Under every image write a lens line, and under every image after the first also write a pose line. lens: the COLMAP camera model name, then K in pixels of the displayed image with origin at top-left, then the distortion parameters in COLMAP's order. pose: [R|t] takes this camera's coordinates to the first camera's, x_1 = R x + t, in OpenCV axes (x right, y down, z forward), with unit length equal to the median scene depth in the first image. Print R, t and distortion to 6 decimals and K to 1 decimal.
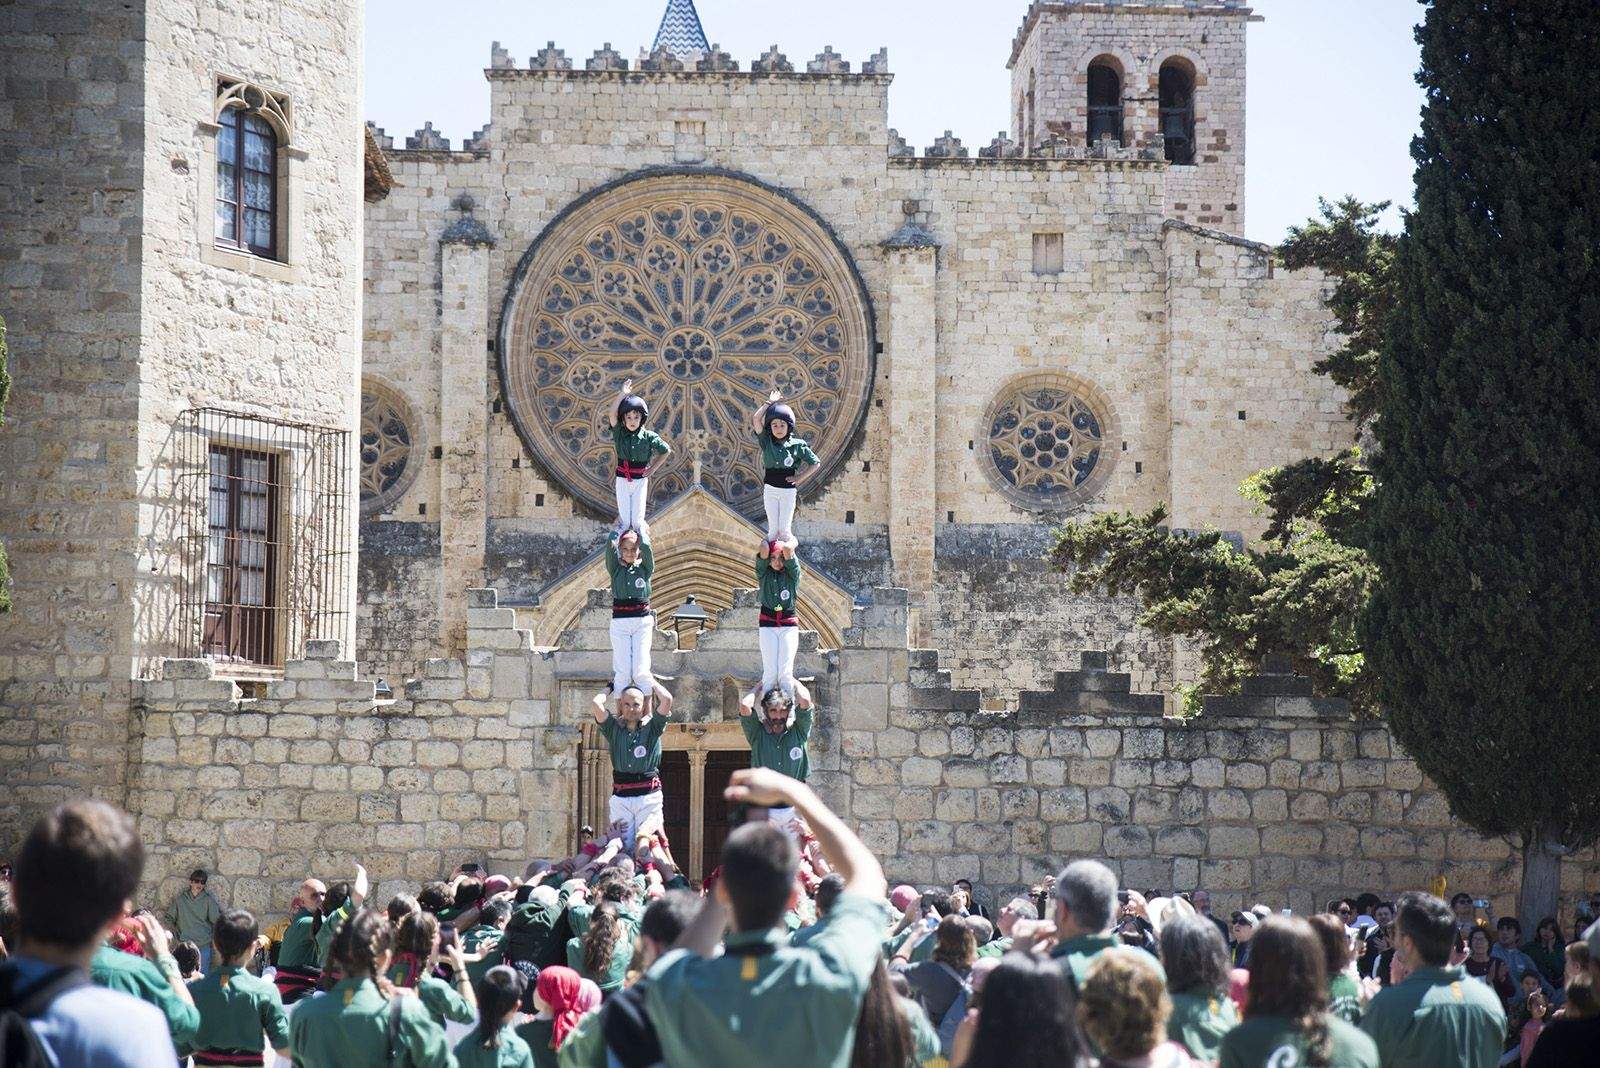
lens RADIAL K [[2822.1, 0, 797.8], [0, 2822.1, 544.9], [0, 0, 1]] dist [0.235032, 0.000000]
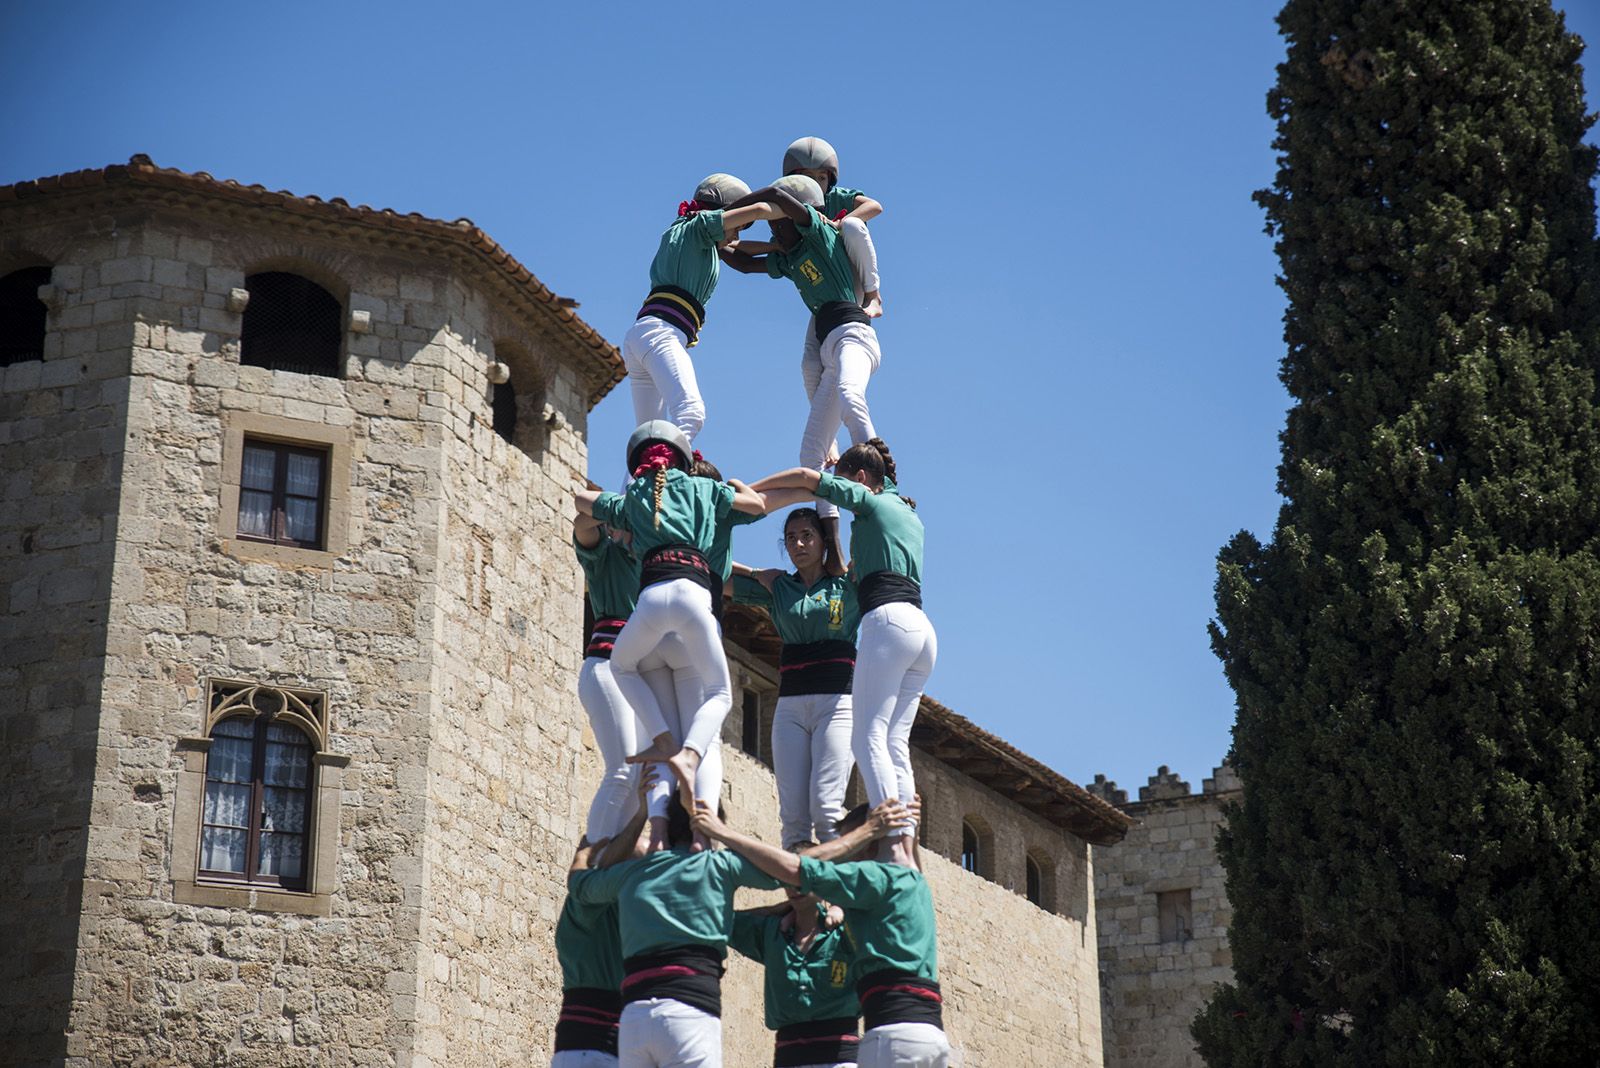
lens RADIAL K [[3139.8, 0, 791.8], [0, 3139.8, 523.5], [0, 0, 1]] dist [0.264215, 0.000000]
pose [[0.859819, -0.178965, -0.478209, 0.354840], [0.052237, 0.962480, -0.266277, 0.044209], [0.507921, 0.203970, 0.836907, 0.256710]]
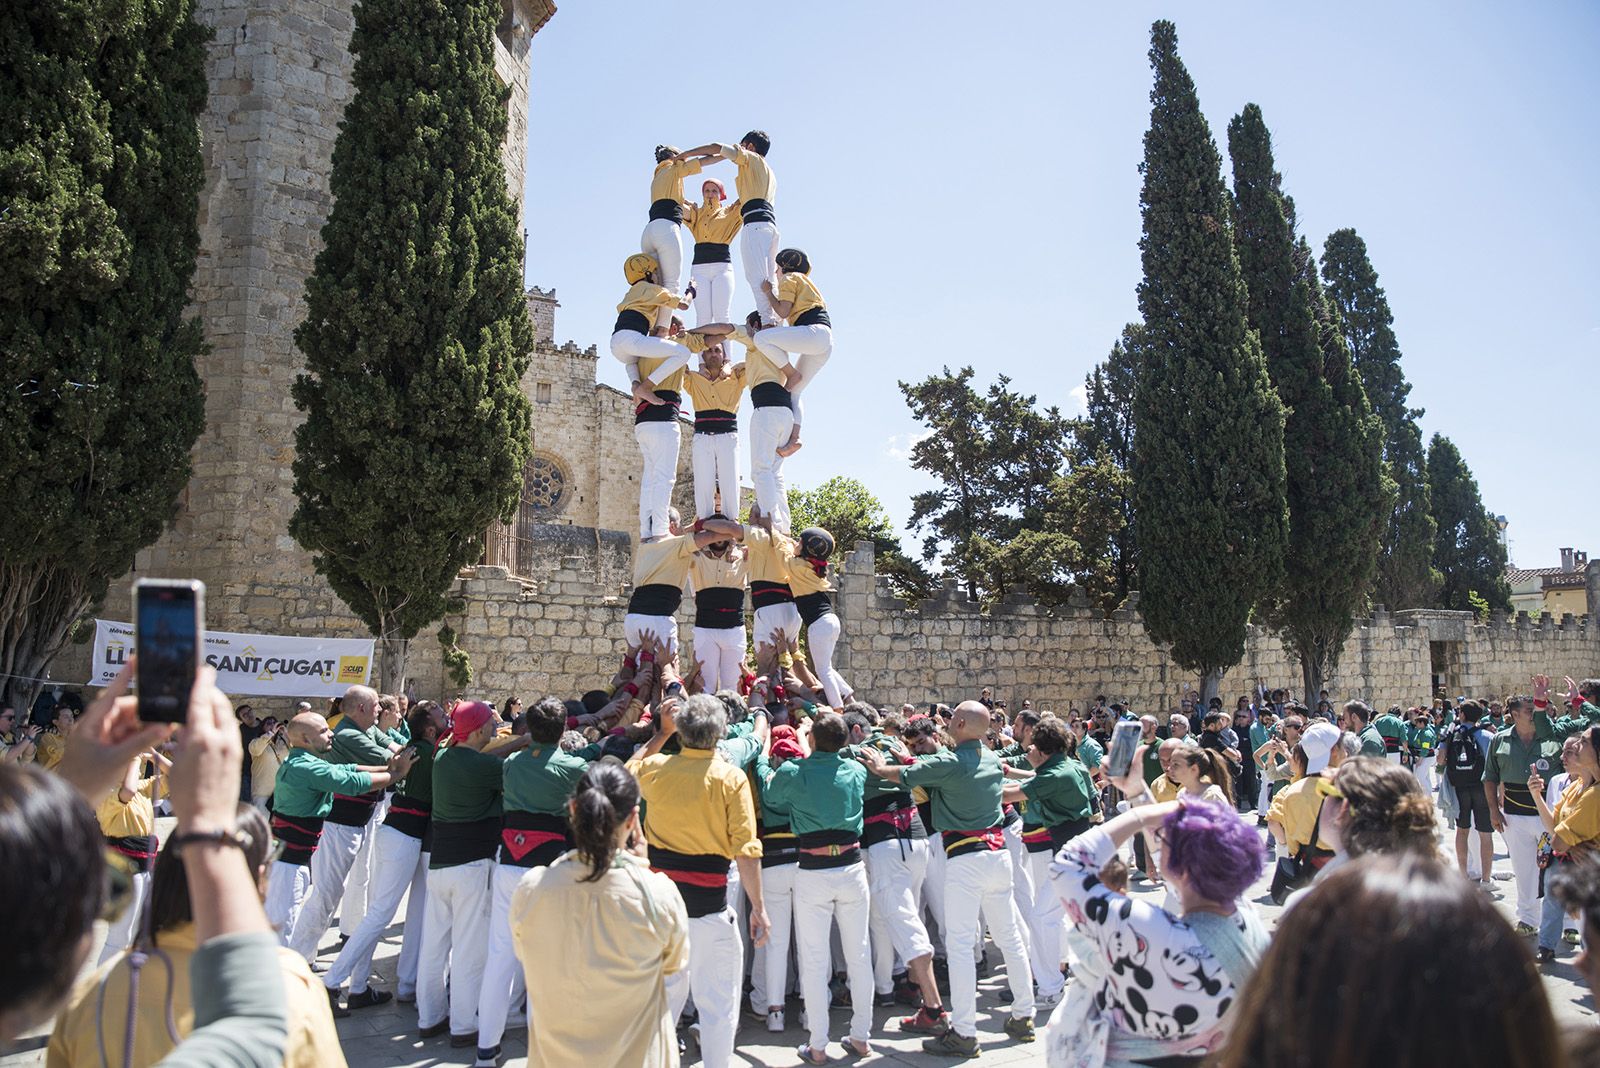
lens RADIAL K [[1152.7, 0, 820.2], [0, 1152.7, 542.8], [0, 0, 1]] dist [-0.116774, 0.081103]
pose [[0.849015, 0.045764, 0.526383, -0.320417], [-0.041464, 0.998940, -0.019969, 0.027132], [-0.526739, -0.004872, 0.850013, 0.329359]]
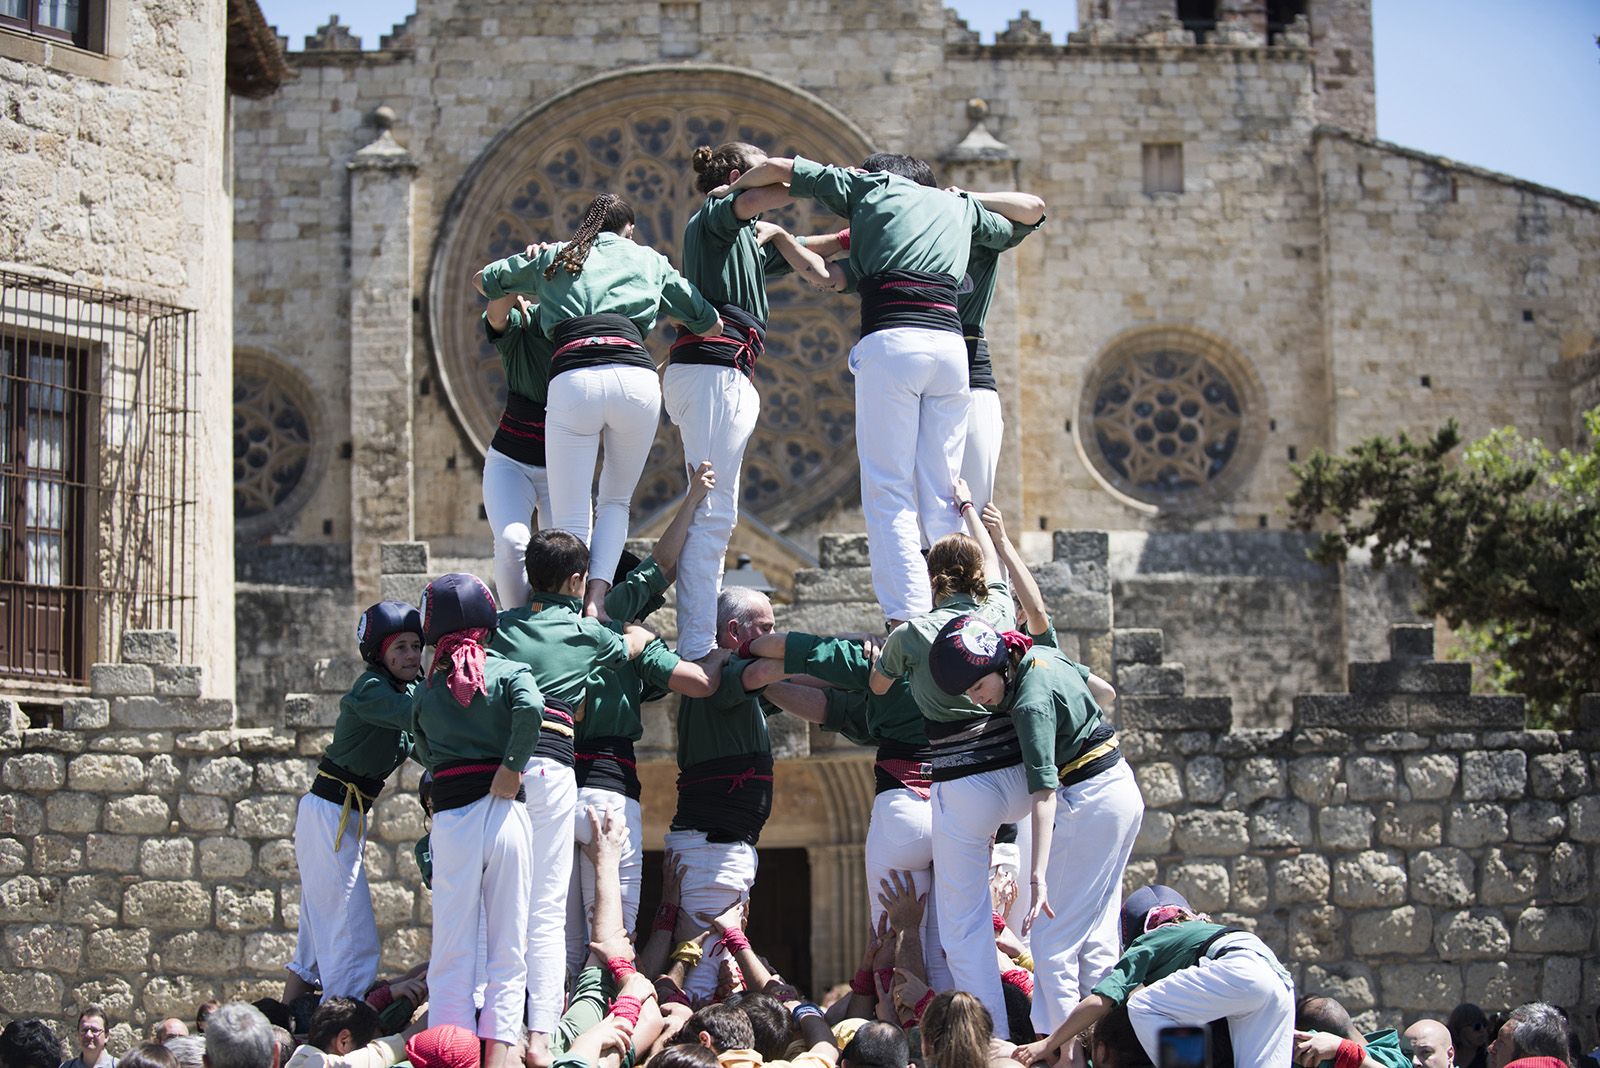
lens RADIAL K [[3326.7, 0, 845.4], [0, 3326.7, 574.2], [0, 0, 1]] dist [-0.360998, 0.000000]
pose [[0.999588, -0.020681, 0.019913, -0.026770], [0.021022, 0.999633, -0.017089, 0.030252], [-0.019552, 0.017500, 0.999656, 0.247677]]
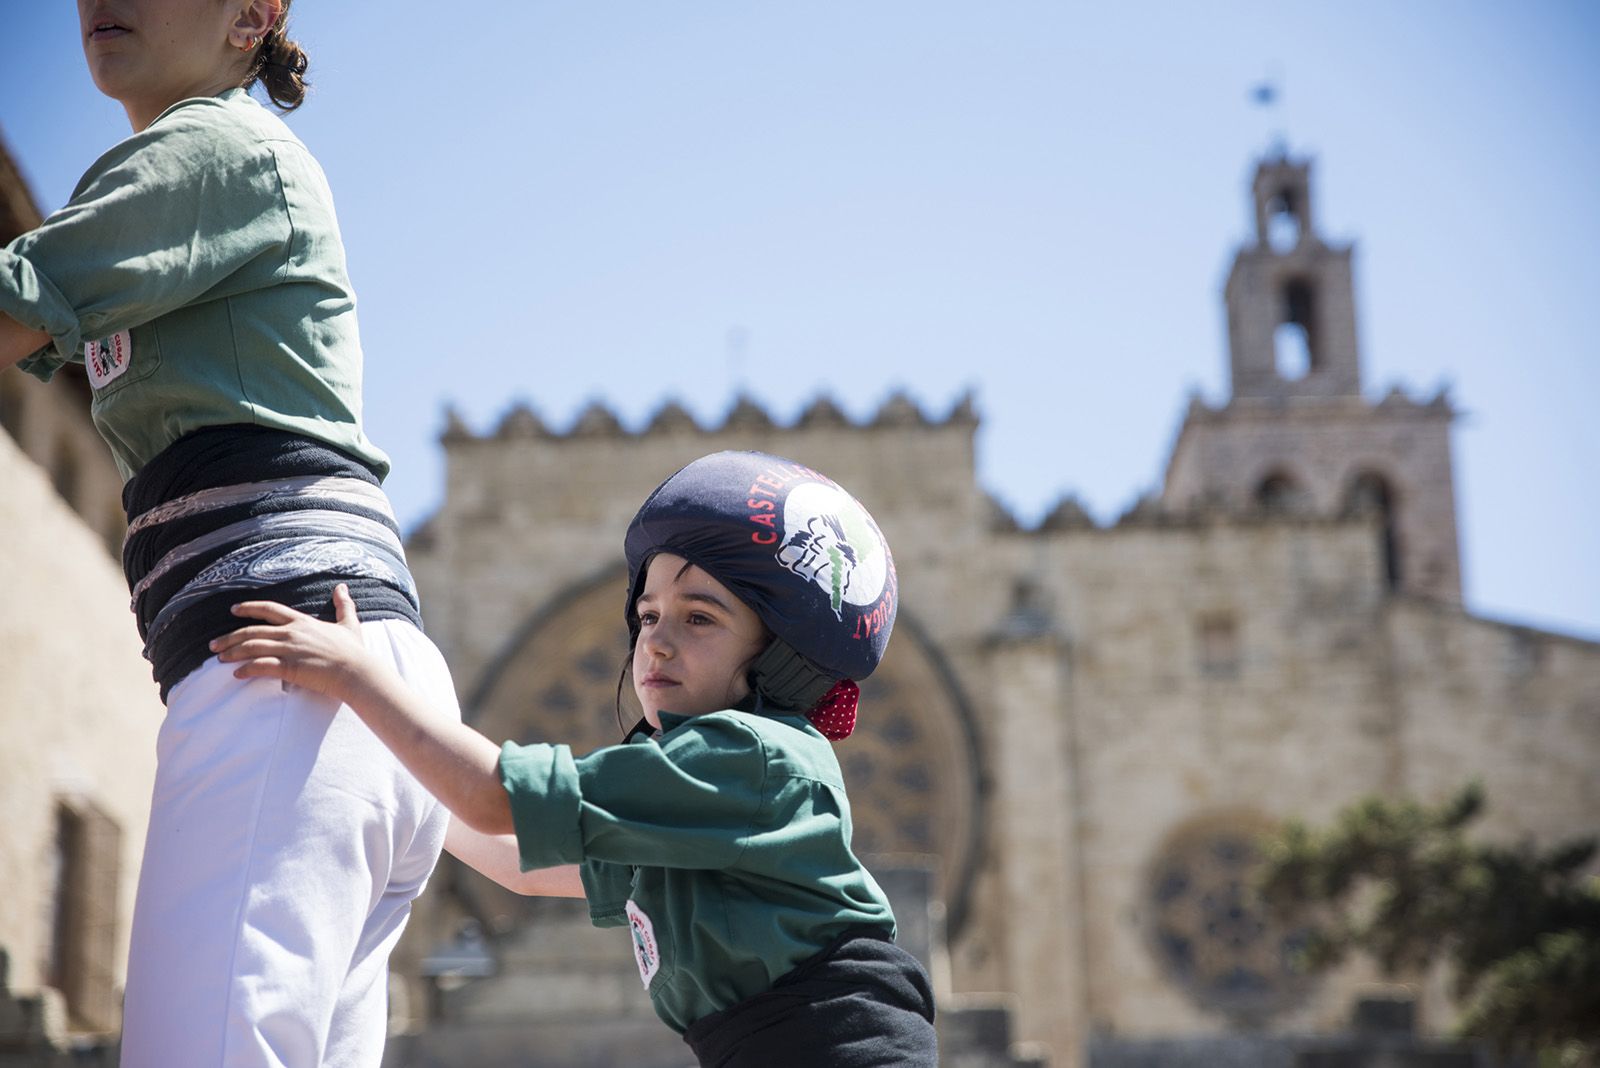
lens RADIAL K [[3009.4, 0, 791.5], [0, 3009.4, 539.3], [0, 0, 1]] dist [0.289348, 0.000000]
pose [[0.997696, -0.047103, -0.048833, 0.035671], [0.035515, 0.975825, -0.215648, 0.056440], [0.057810, 0.213417, 0.975249, 0.449783]]
